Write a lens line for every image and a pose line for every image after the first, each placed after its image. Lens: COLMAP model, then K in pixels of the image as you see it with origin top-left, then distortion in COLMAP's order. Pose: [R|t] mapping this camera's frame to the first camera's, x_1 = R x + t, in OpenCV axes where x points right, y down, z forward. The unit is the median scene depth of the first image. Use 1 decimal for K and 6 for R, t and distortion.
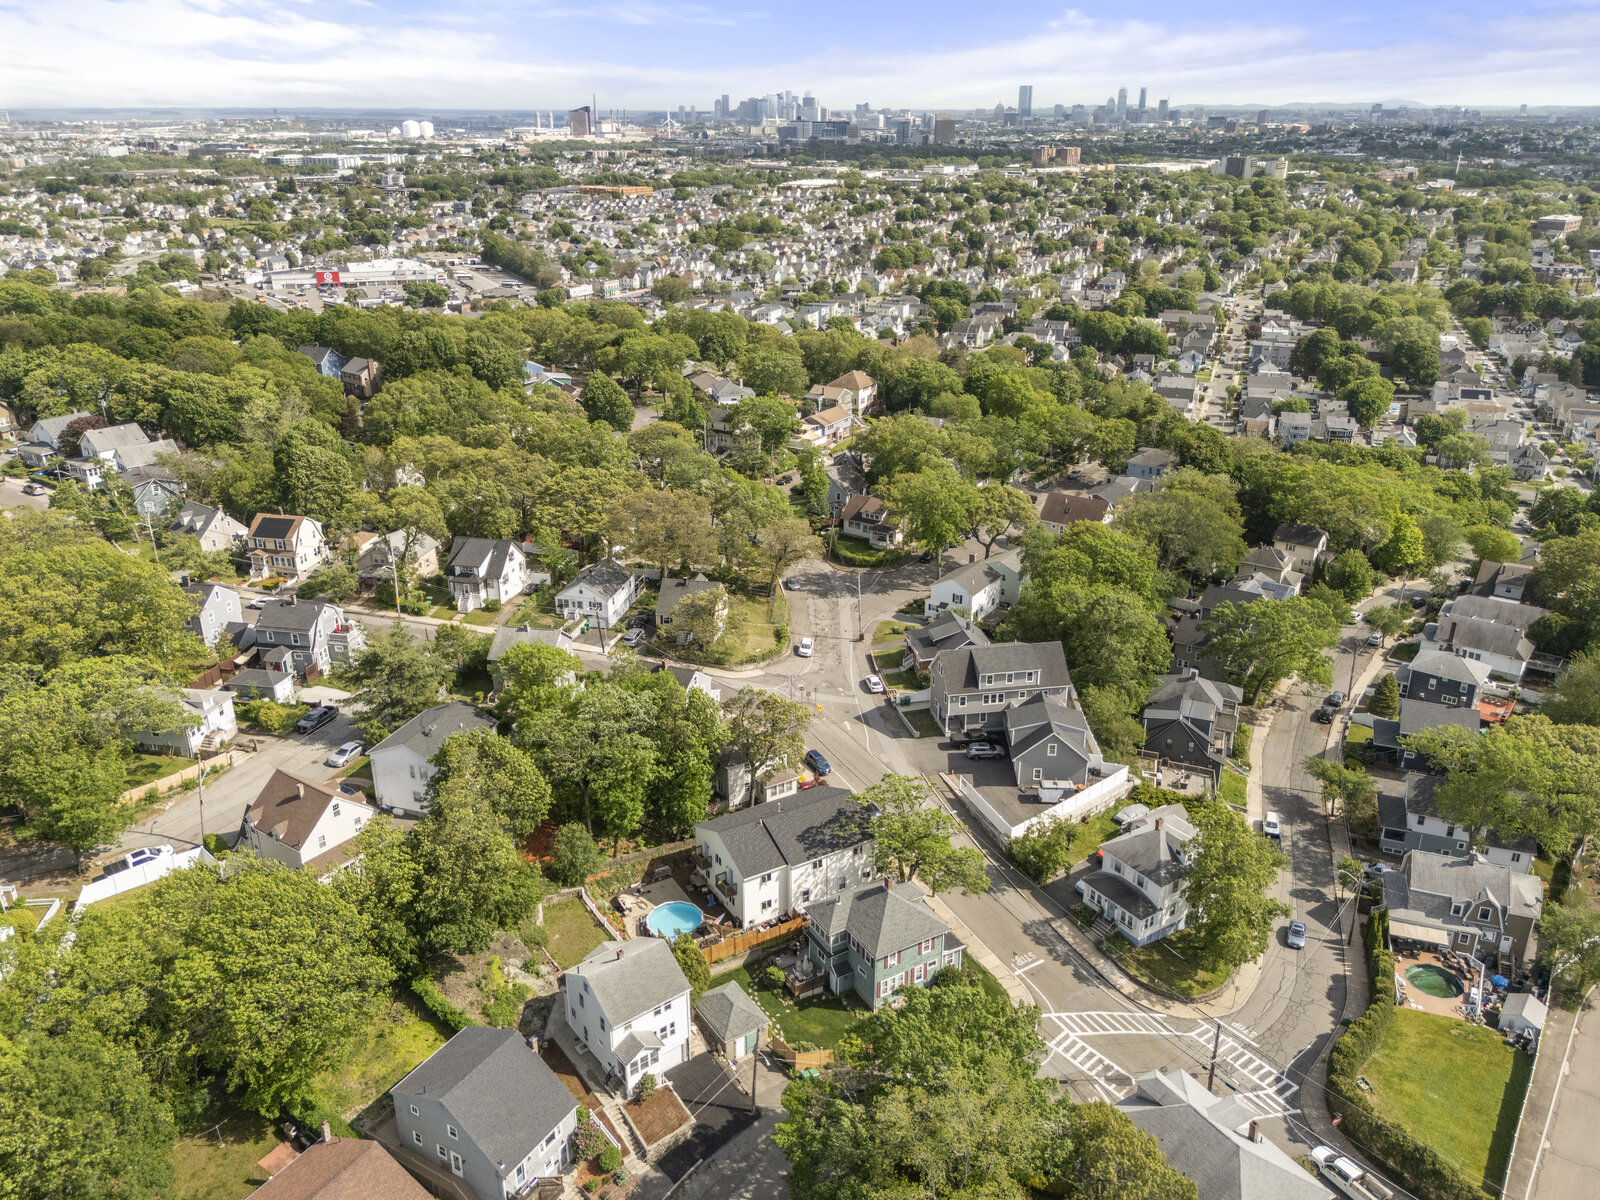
lens RADIAL K [[1162.8, 0, 797.2], [0, 1162.8, 610.5], [0, 0, 1]] dist [0.066224, -0.010247]
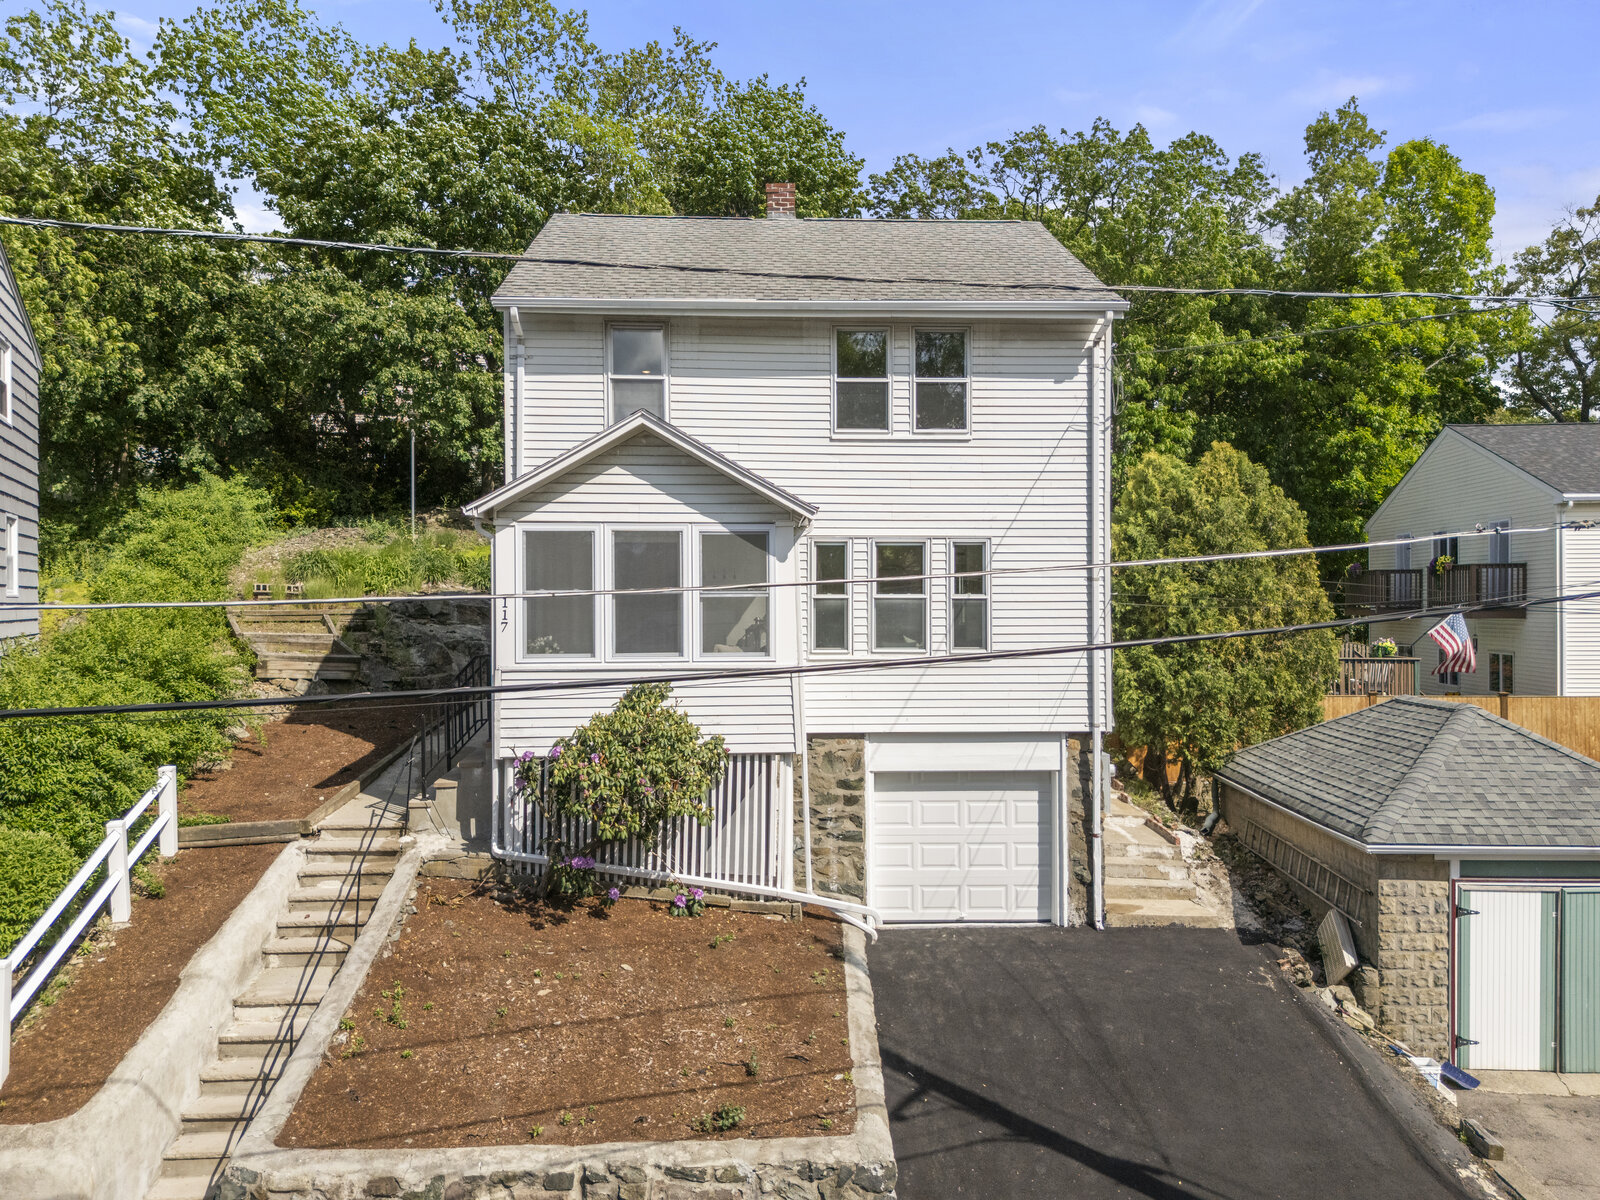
lens RADIAL K [[1162.8, 0, 814.9], [0, 1162.8, 585.8], [0, 0, 1]] dist [0.066224, -0.010247]
pose [[0.813481, -0.004724, -0.581573, -0.033719], [-0.218564, 0.924186, -0.313226, 0.390416], [0.538961, 0.381914, 0.750775, 0.841113]]
